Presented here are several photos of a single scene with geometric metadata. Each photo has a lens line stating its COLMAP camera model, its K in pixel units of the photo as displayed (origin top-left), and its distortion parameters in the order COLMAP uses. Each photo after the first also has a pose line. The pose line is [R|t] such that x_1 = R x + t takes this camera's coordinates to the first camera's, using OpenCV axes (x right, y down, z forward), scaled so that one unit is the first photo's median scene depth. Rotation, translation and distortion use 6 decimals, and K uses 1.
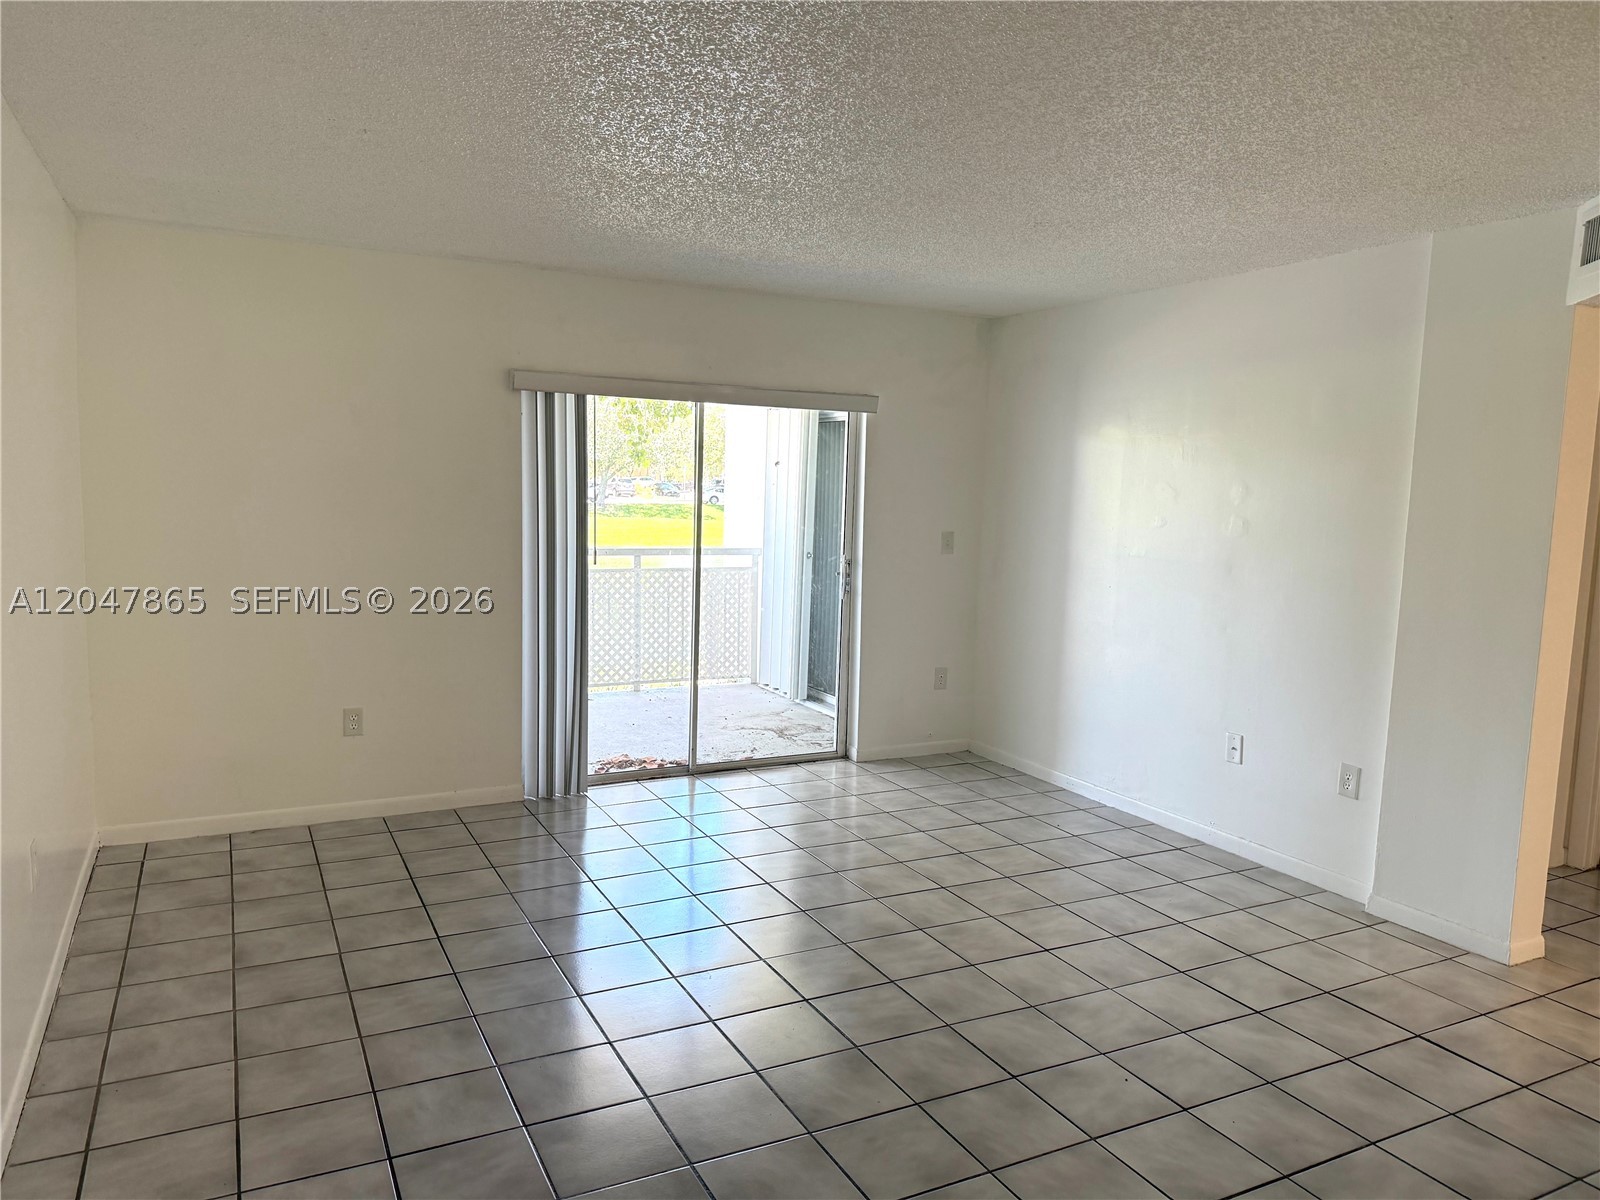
lens RADIAL K [[1128.2, 0, 808.2], [0, 1128.2, 600.9], [0, 0, 1]] dist [0.130216, -0.214628]
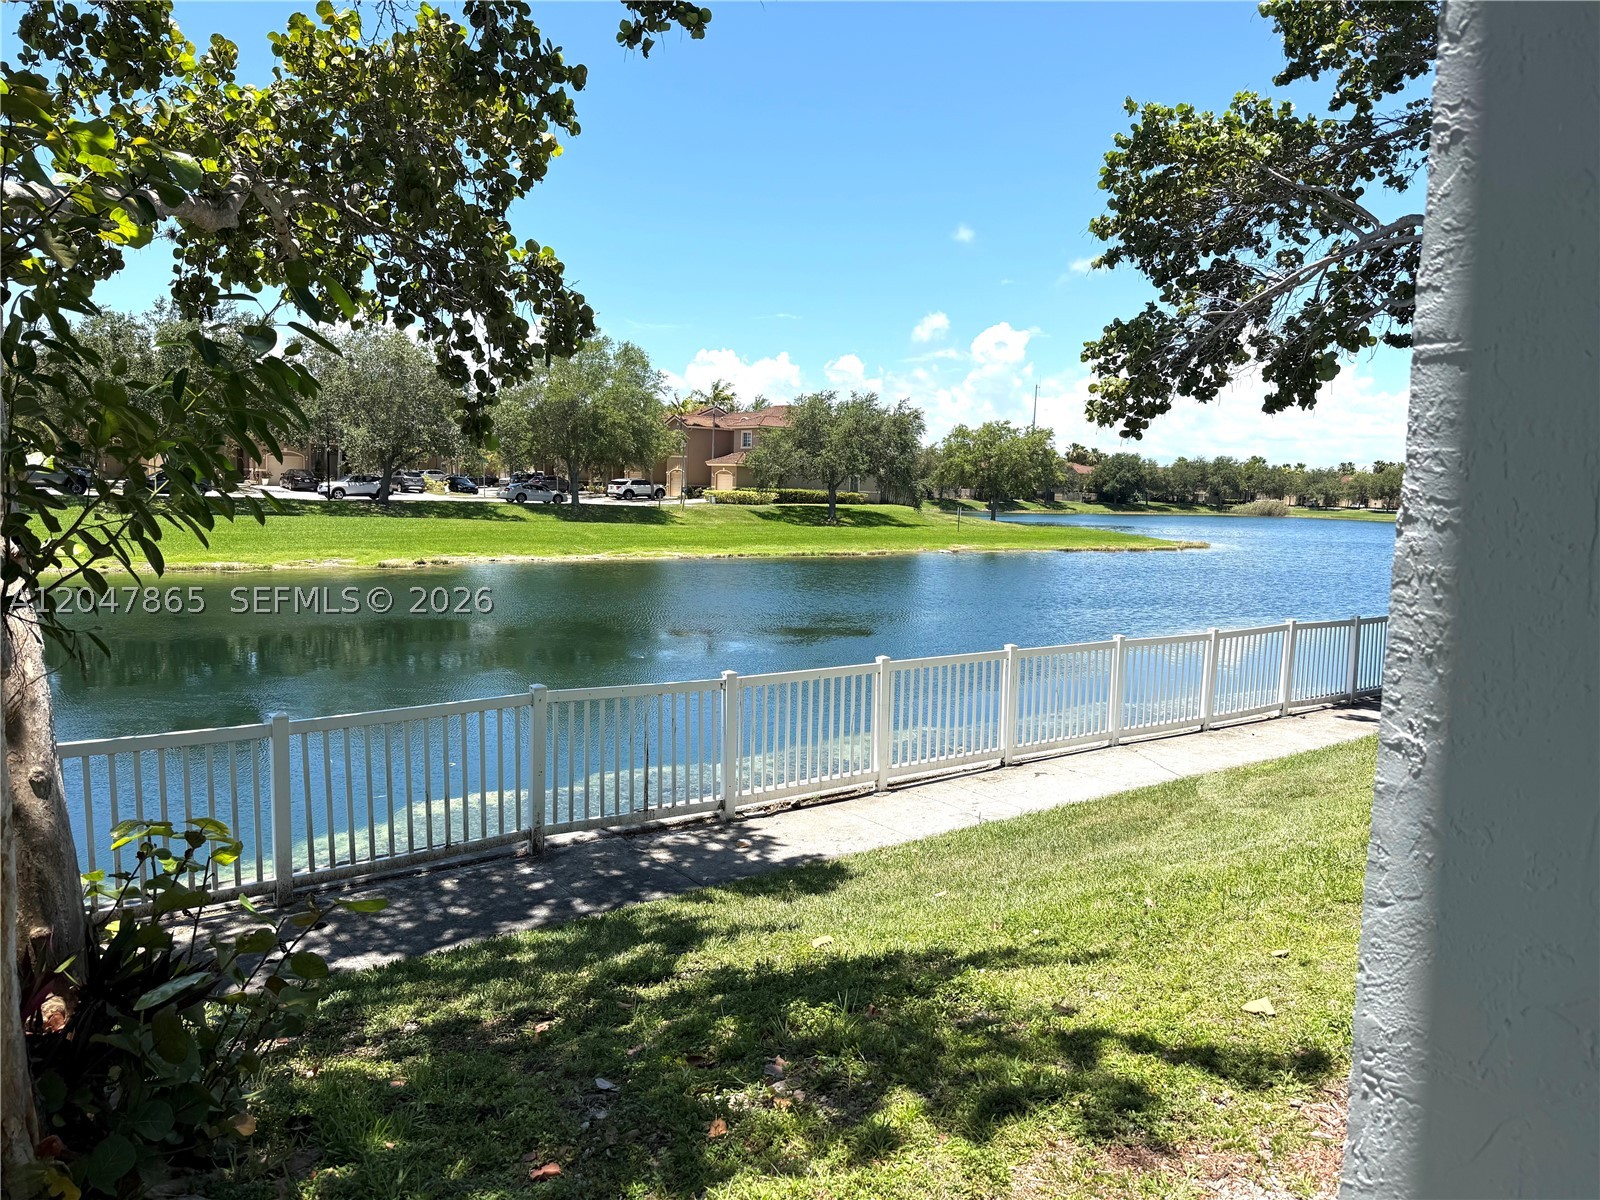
lens RADIAL K [[1105.4, 0, 799.5], [0, 1105.4, 604.3], [0, 0, 1]] dist [0.028080, -0.042559]
pose [[0.983357, -0.015817, 0.180997, -0.033351], [0.013925, 0.999834, 0.011718, -0.017462], [-0.181152, -0.009003, 0.983414, 0.160019]]
